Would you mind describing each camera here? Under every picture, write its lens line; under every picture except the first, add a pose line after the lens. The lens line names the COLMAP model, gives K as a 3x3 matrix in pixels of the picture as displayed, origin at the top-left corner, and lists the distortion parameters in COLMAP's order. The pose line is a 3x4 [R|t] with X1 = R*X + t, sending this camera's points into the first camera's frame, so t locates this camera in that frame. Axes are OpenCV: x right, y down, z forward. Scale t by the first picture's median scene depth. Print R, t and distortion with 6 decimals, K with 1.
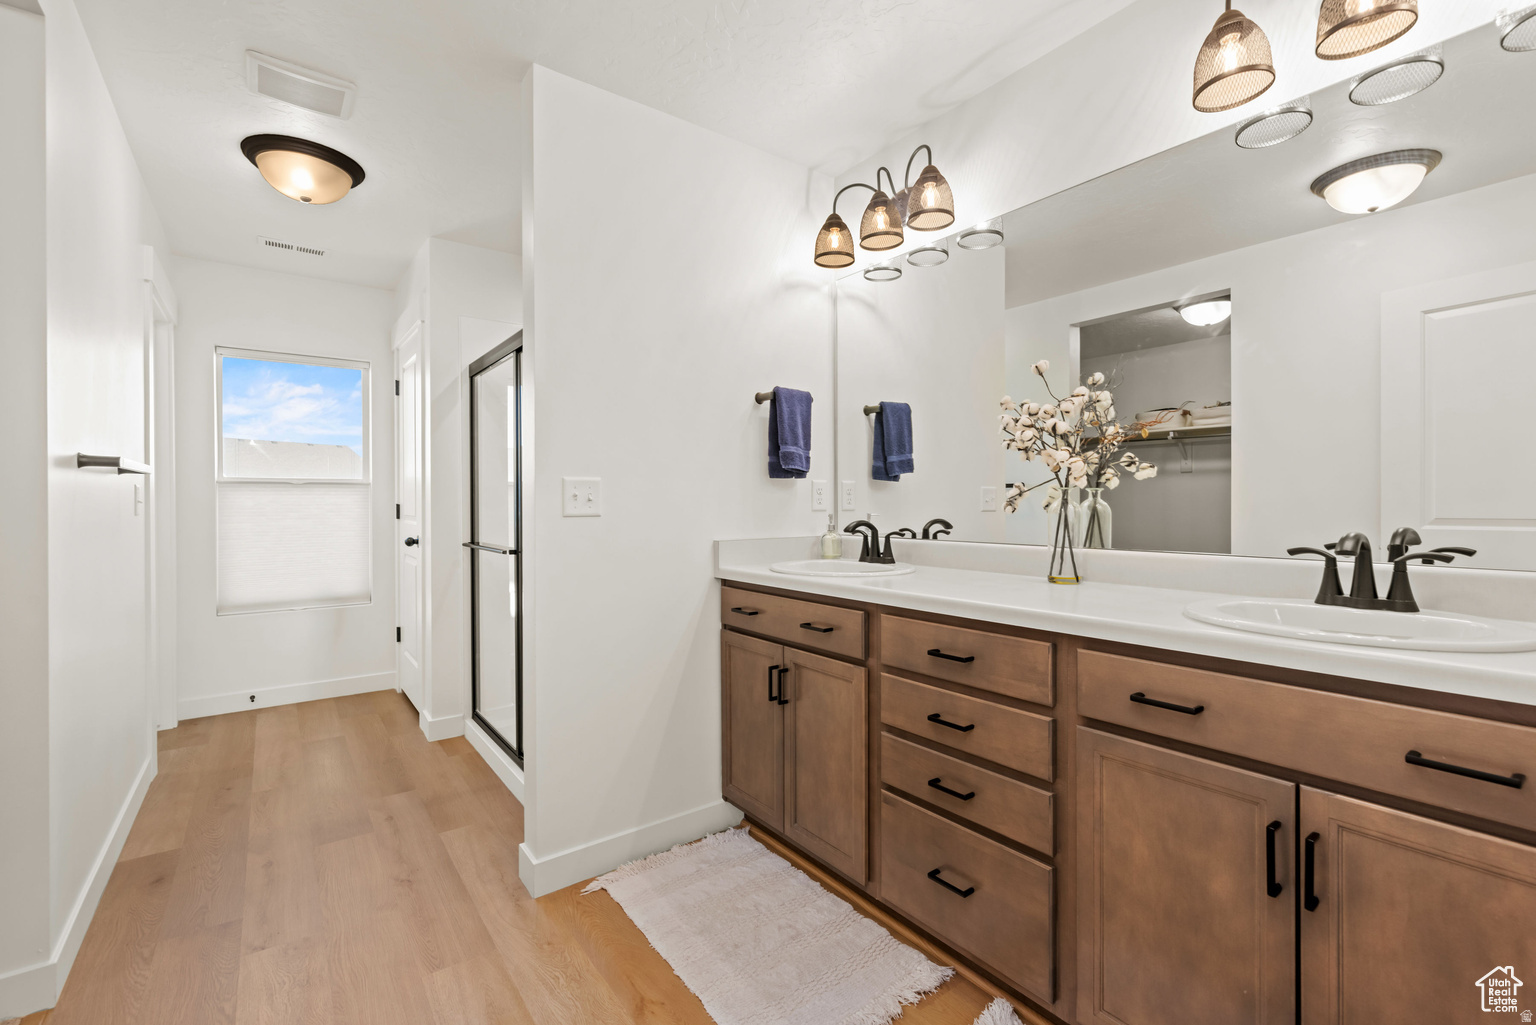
lens RADIAL K [[673.9, 0, 774.9], [0, 673.9, 507.9], [0, 0, 1]] dist [0.000518, 0.000164]
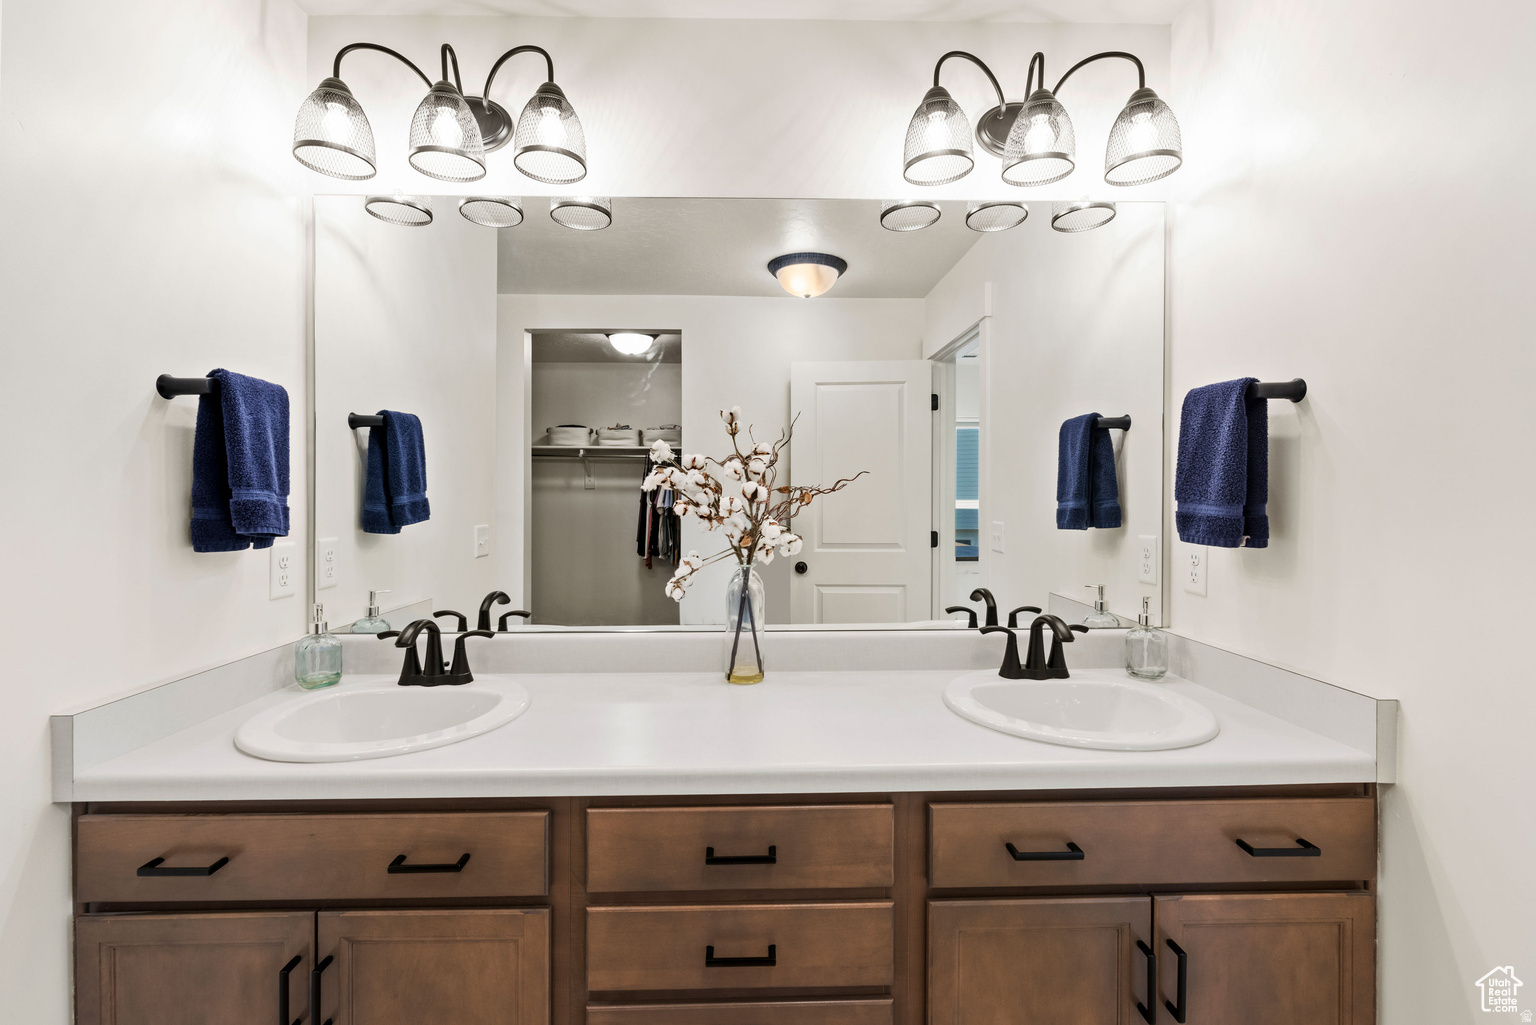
lens RADIAL K [[673.9, 0, 770.7], [0, 673.9, 501.7], [0, 0, 1]] dist [0.000518, 0.000164]
pose [[0.581778, -0.005733, 0.813327, -0.166523], [0.003146, 0.999984, 0.004799, -0.083905], [-0.813341, -0.000233, 0.581787, 0.382374]]
